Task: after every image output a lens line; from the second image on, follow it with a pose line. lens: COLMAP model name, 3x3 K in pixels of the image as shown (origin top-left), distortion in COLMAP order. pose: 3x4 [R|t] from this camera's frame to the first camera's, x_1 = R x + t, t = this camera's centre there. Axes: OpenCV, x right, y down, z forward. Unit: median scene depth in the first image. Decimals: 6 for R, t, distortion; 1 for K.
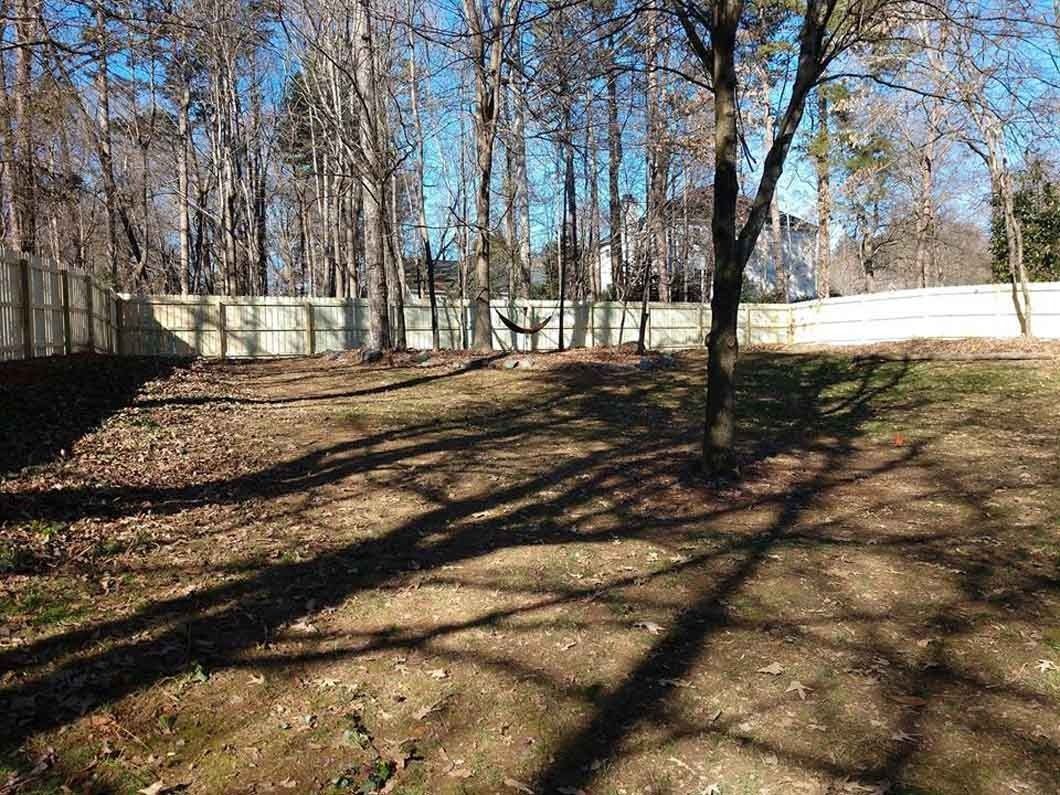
lens RADIAL K [[855.9, 0, 525.0], [0, 855.9, 396.5], [0, 0, 1]] dist [0.064135, -0.003260]
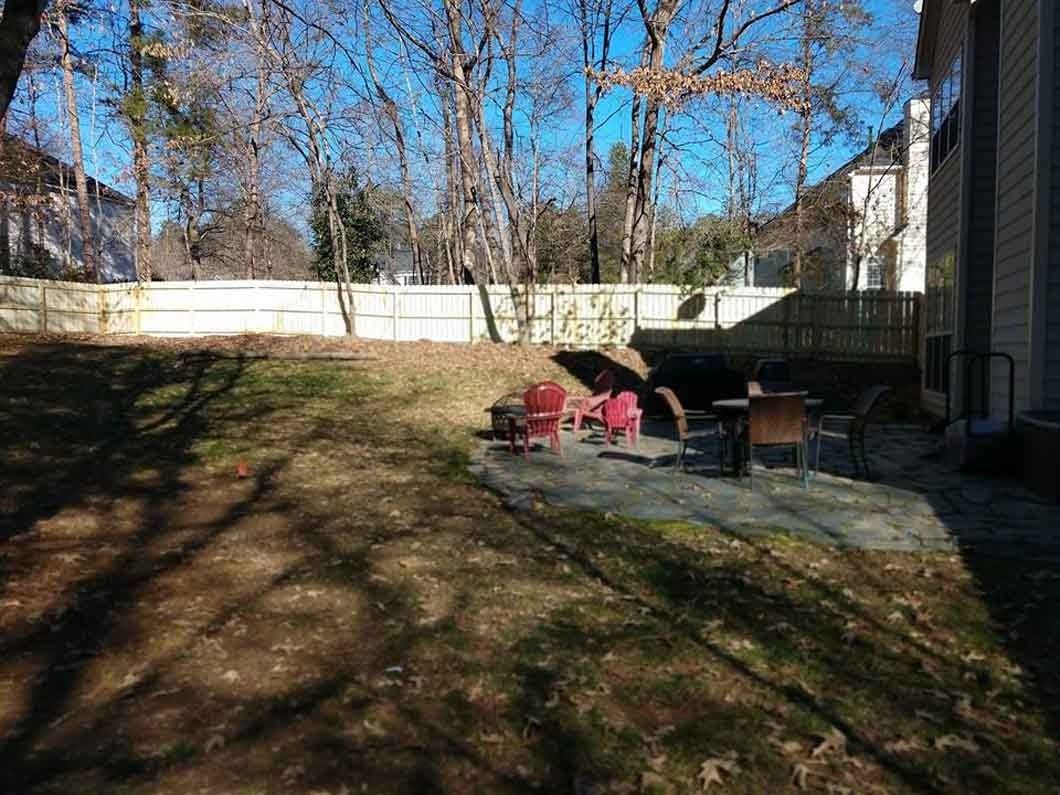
lens RADIAL K [[855.9, 0, 525.0], [0, 855.9, 396.5], [0, 0, 1]] dist [0.064135, -0.003260]
pose [[0.737005, -0.012582, 0.675770, 0.059112], [0.005681, 0.999907, 0.012421, -0.011895], [-0.675864, -0.005315, 0.737007, 0.154992]]
